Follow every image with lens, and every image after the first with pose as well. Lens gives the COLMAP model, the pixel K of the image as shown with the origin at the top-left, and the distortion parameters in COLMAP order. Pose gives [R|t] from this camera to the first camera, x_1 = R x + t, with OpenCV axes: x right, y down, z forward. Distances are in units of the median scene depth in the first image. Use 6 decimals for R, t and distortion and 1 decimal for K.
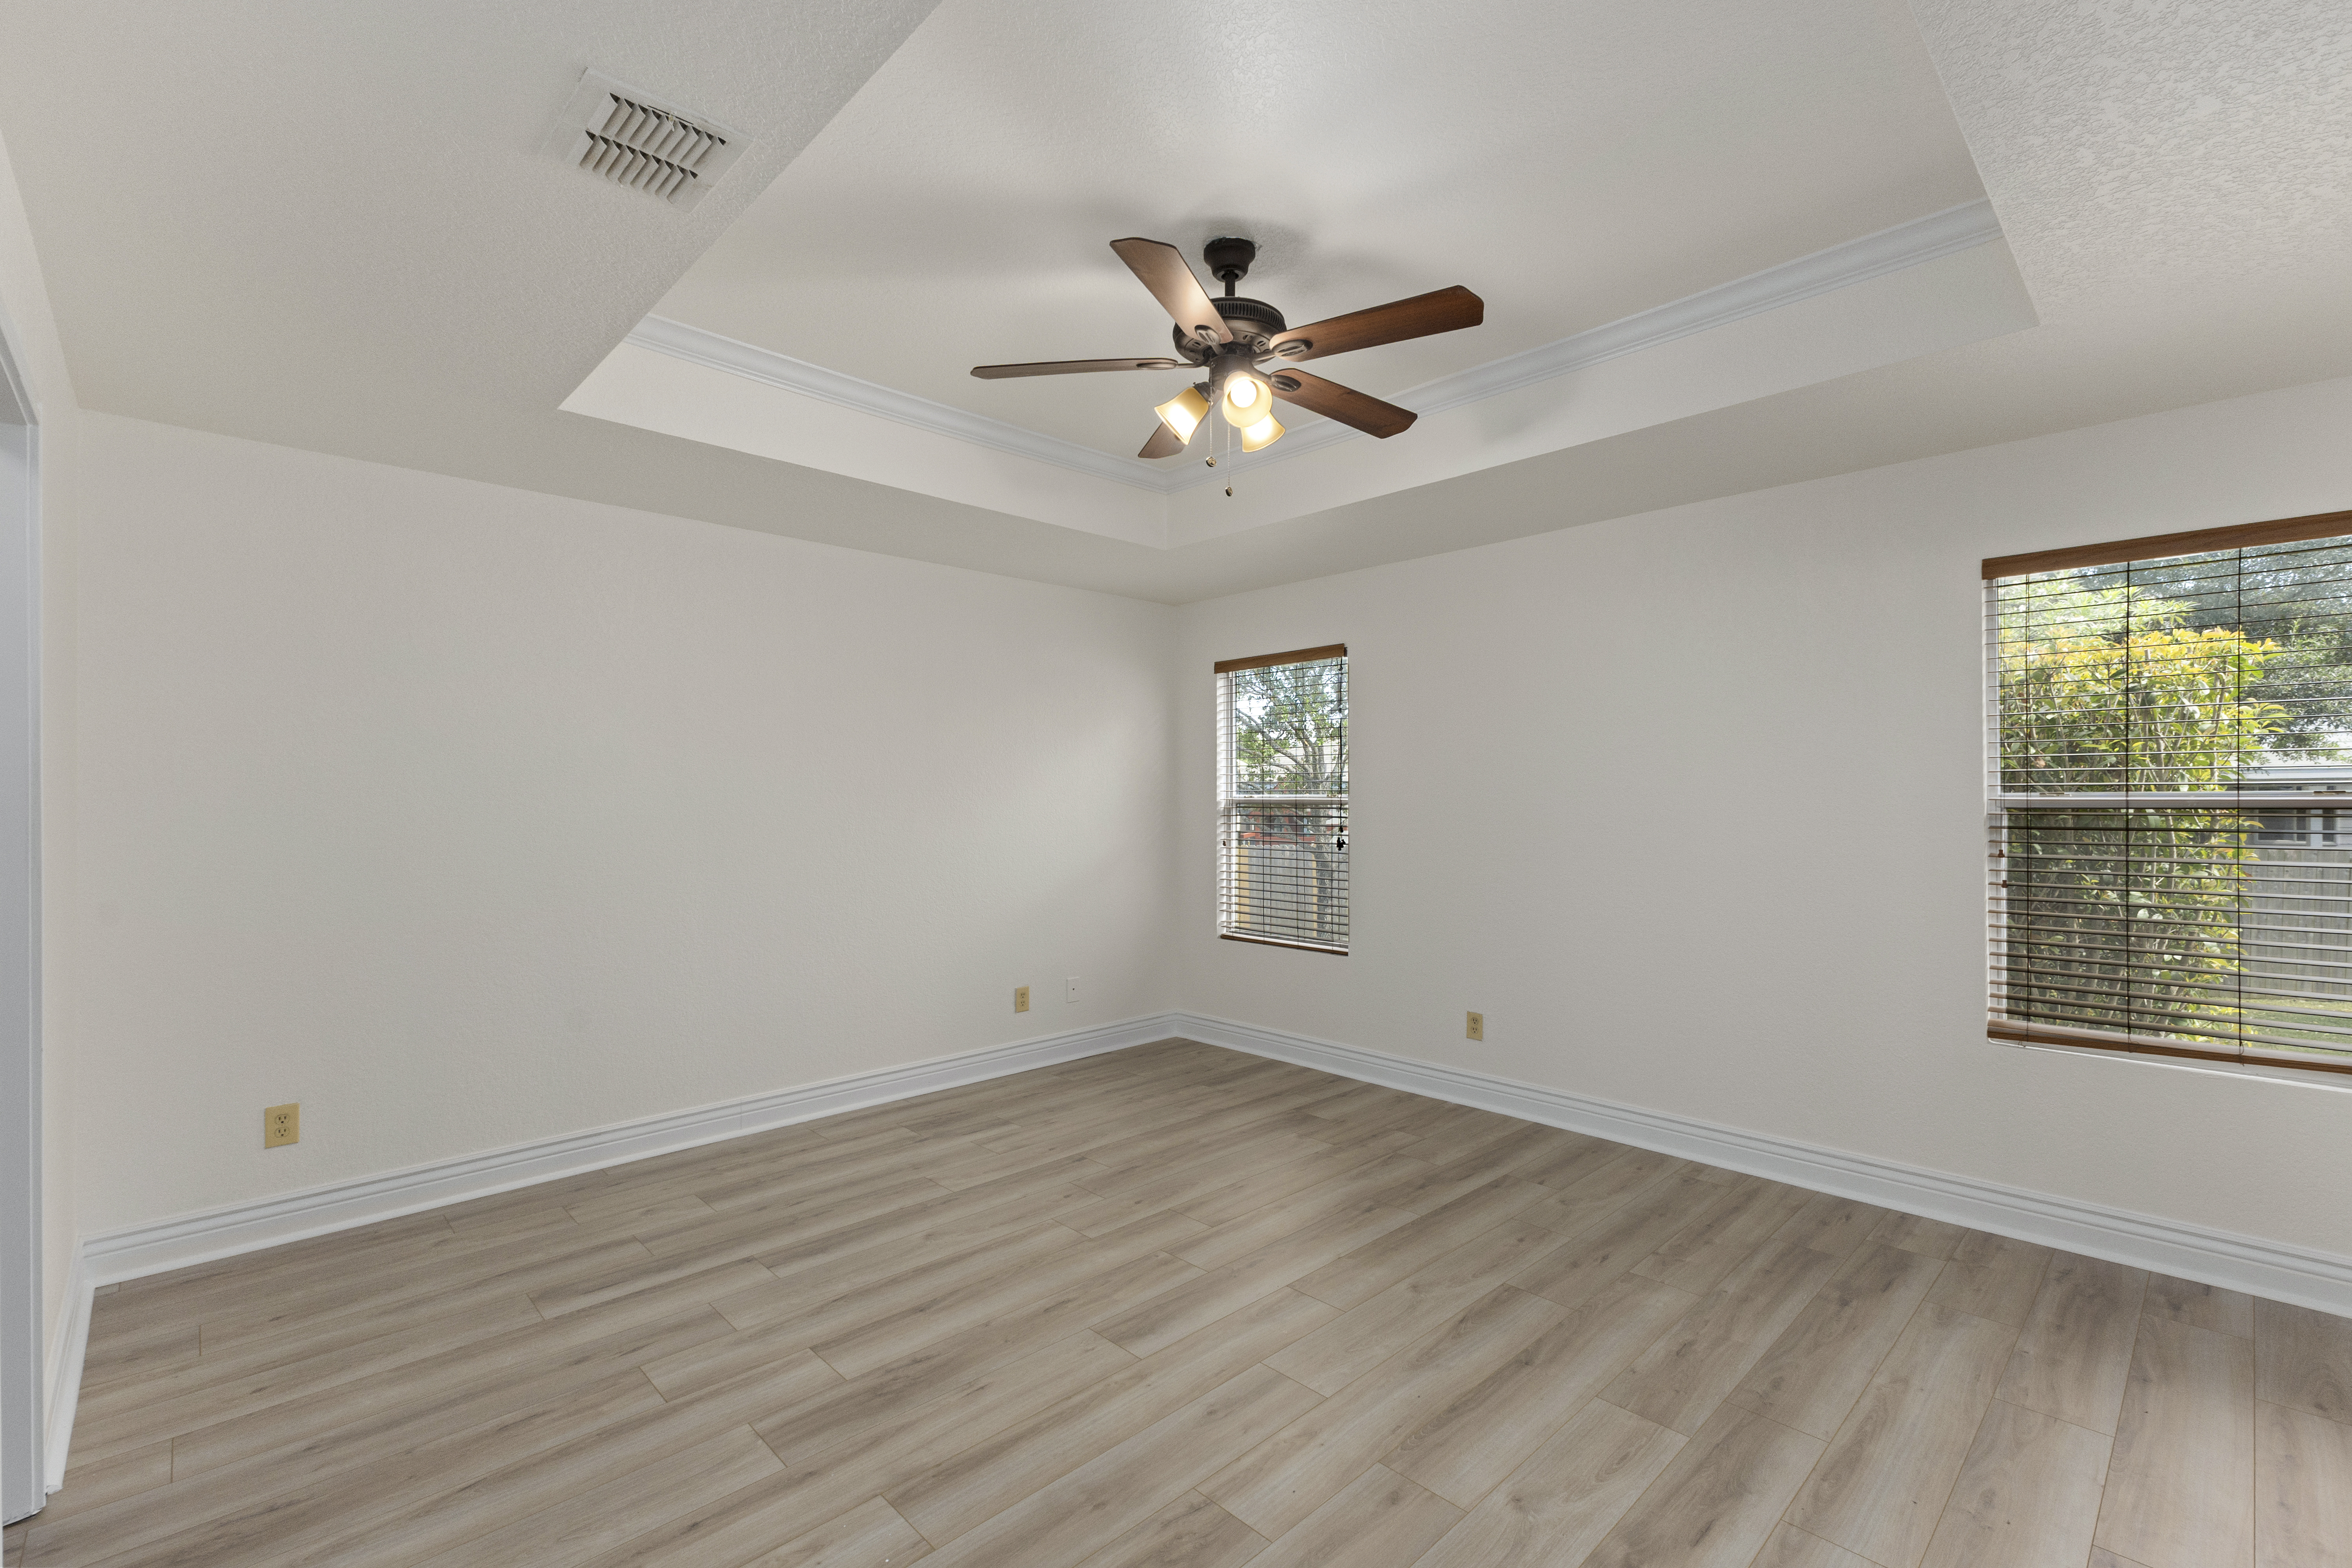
lens RADIAL K [[1025.0, 0, 1176.0], [0, 1025.0, 784.0], [0, 0, 1]] dist [0.001338, 0.000197]
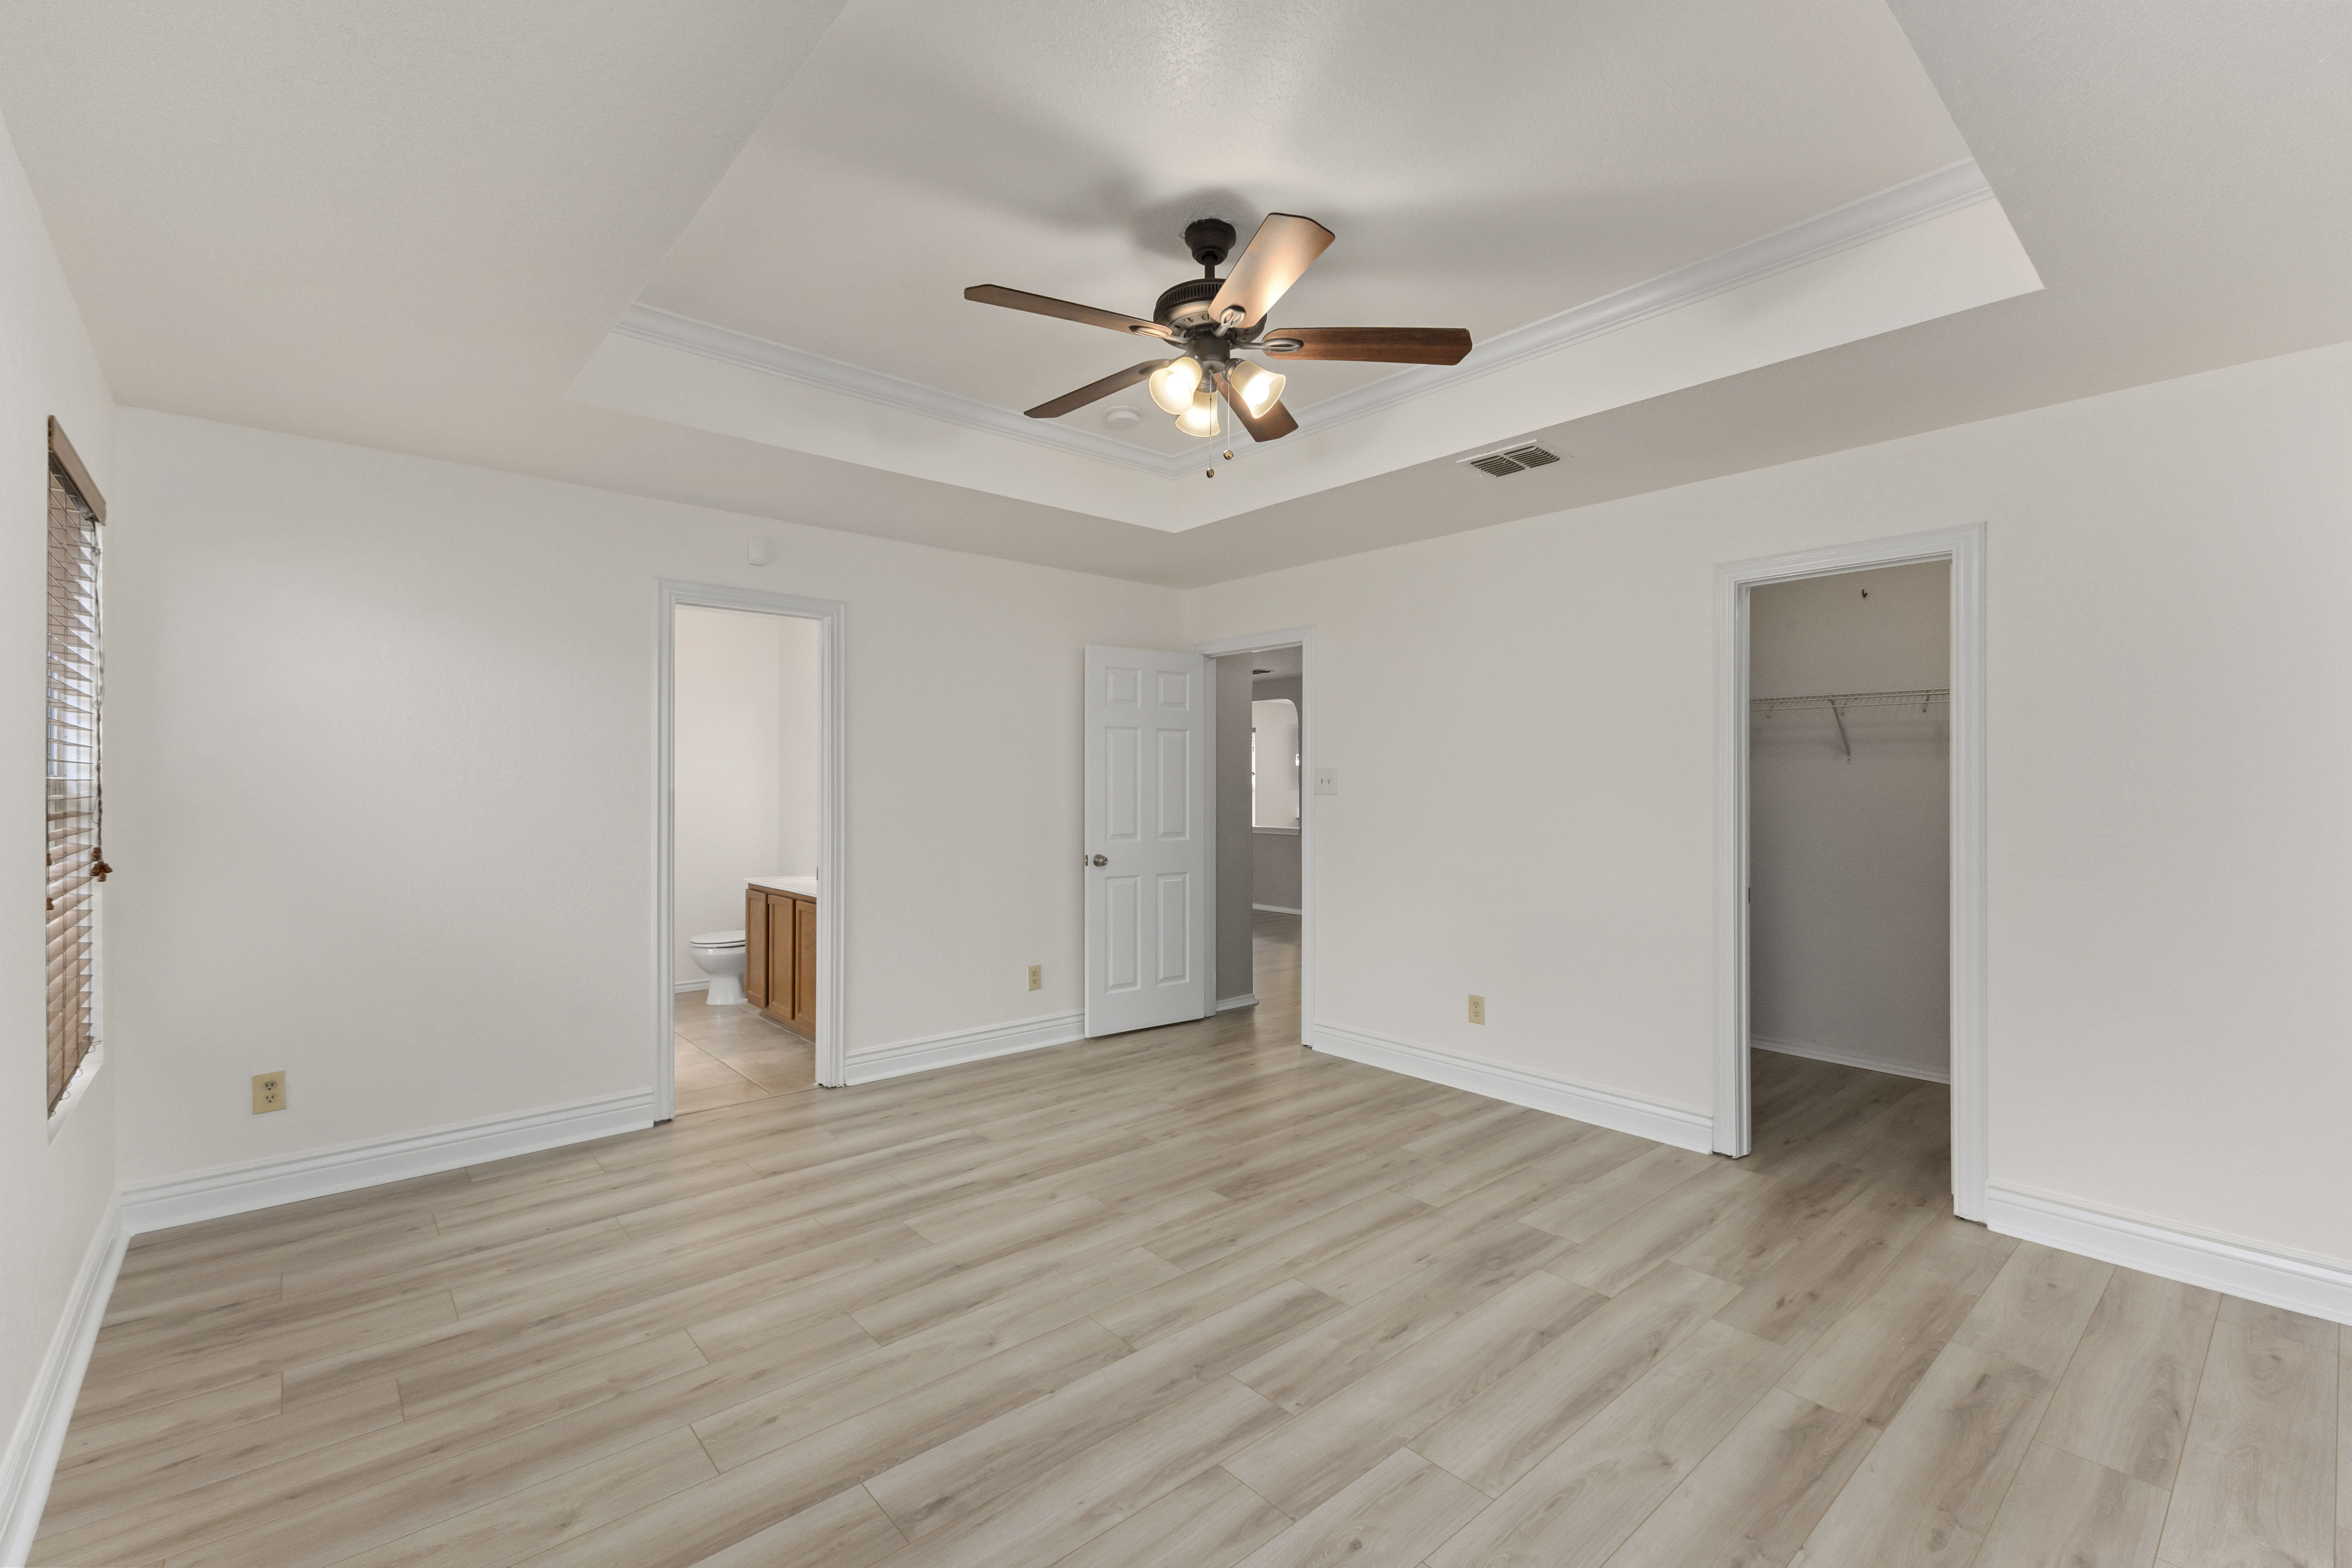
lens RADIAL K [[1025.0, 0, 1176.0], [0, 1025.0, 784.0], [0, 0, 1]] dist [0.001338, 0.000197]
pose [[-0.999032, 0.001625, 0.043962, 0.040274], [0.001163, 0.999944, -0.010521, 0.030038], [-0.043977, -0.010460, -0.998978, 1.970028]]
